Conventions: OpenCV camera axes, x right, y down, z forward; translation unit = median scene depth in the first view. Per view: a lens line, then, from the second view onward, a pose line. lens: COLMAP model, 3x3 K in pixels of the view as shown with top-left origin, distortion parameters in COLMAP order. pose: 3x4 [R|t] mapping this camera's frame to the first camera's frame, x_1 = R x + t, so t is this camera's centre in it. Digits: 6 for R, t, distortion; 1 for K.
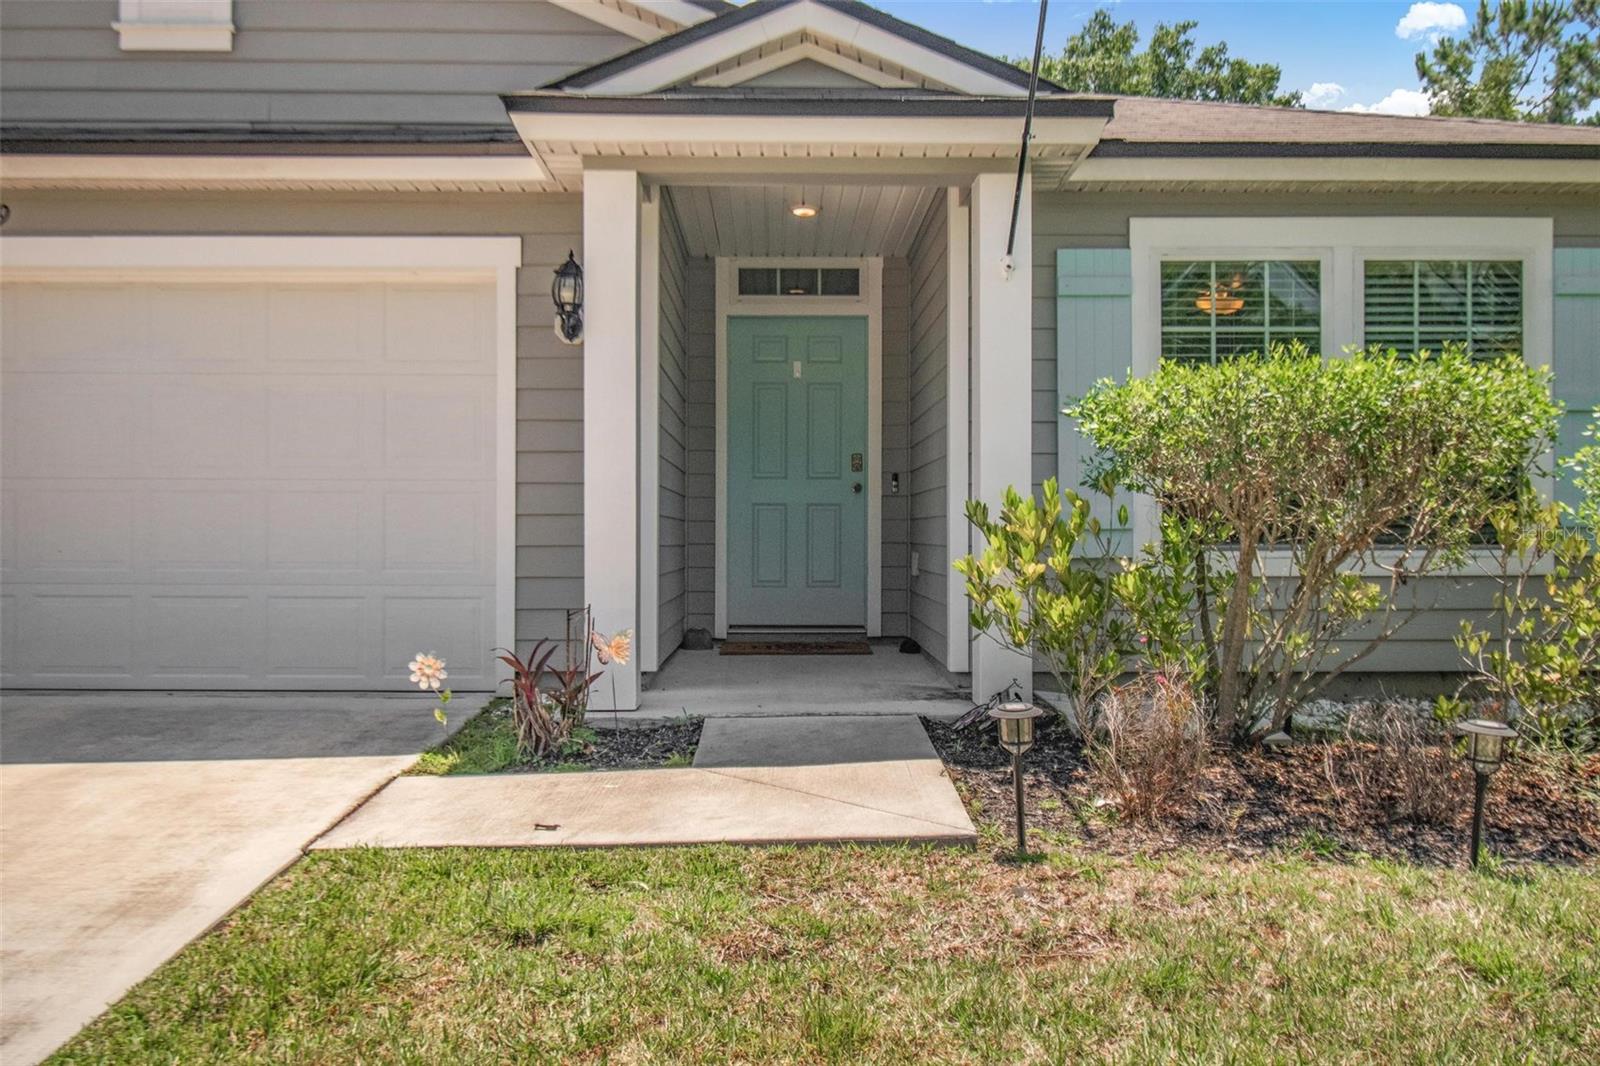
lens RADIAL K [[1308.8, 0, 790.8], [0, 1308.8, 531.1], [0, 0, 1]] dist [0.010621, -0.026365]
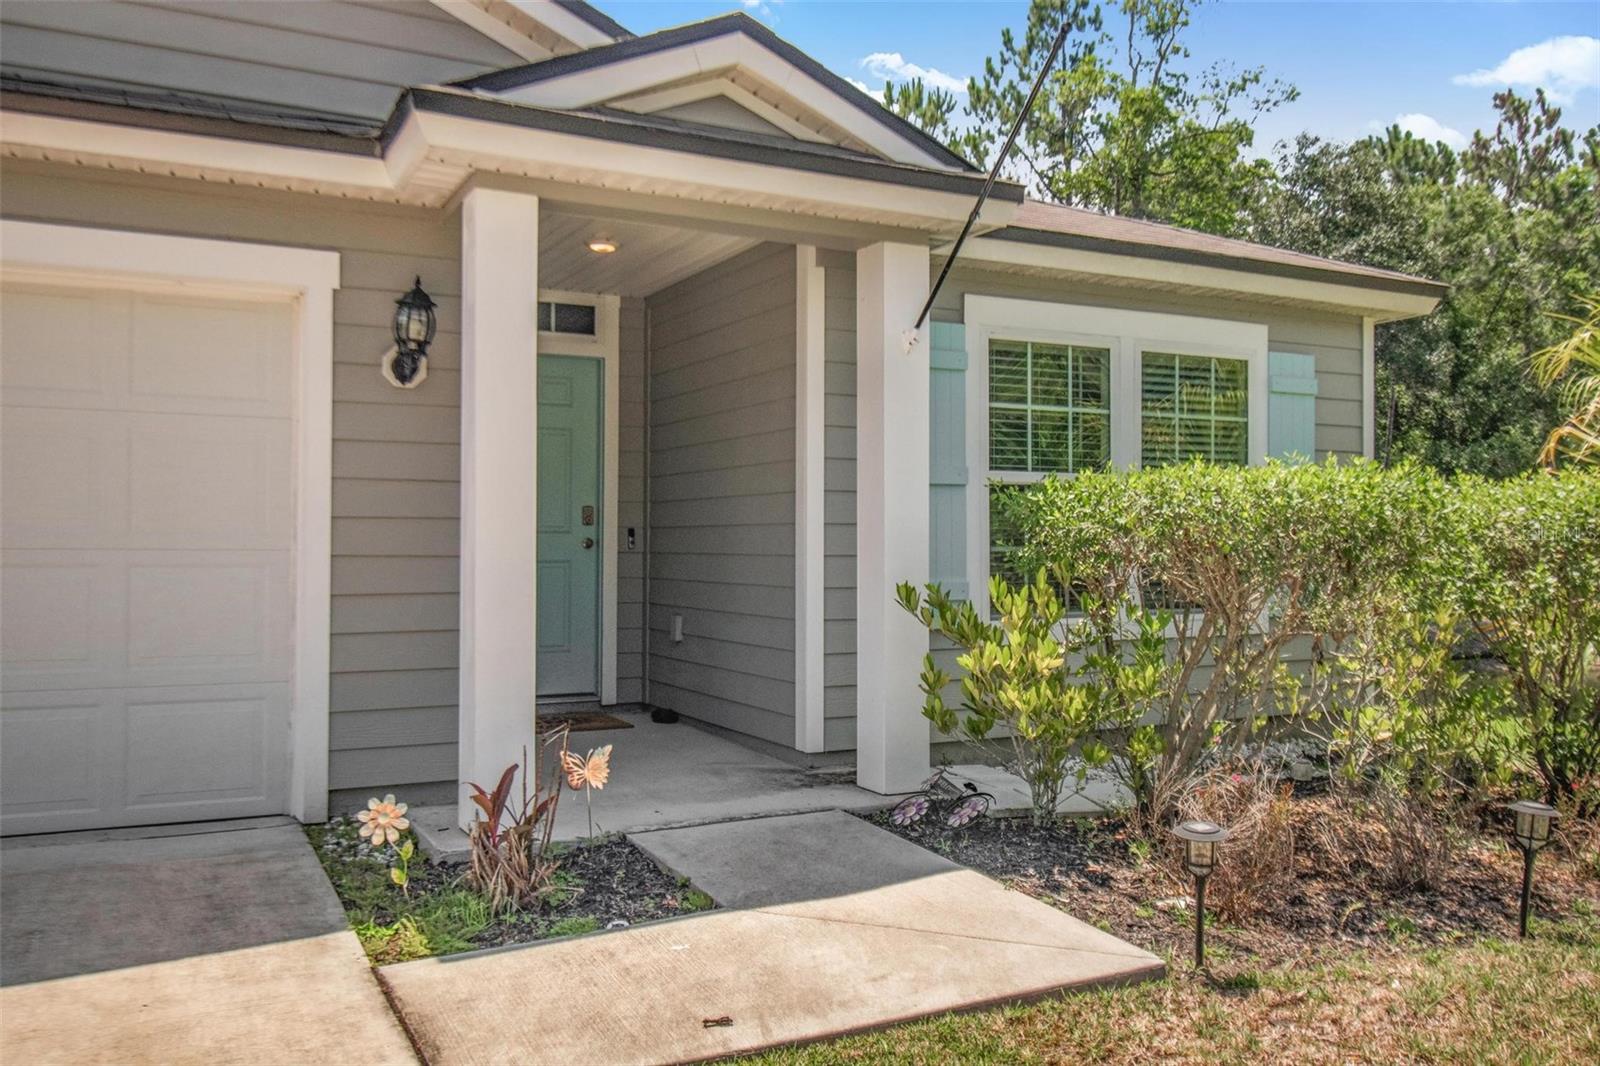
lens RADIAL K [[1308.8, 0, 782.6], [0, 1308.8, 527.5], [0, 0, 1]] dist [0.010621, -0.026365]
pose [[0.896010, 0.007687, 0.443967, -0.324534], [-0.002852, 0.999929, -0.011556, -0.046357], [-0.444025, 0.009088, 0.895968, 0.155822]]
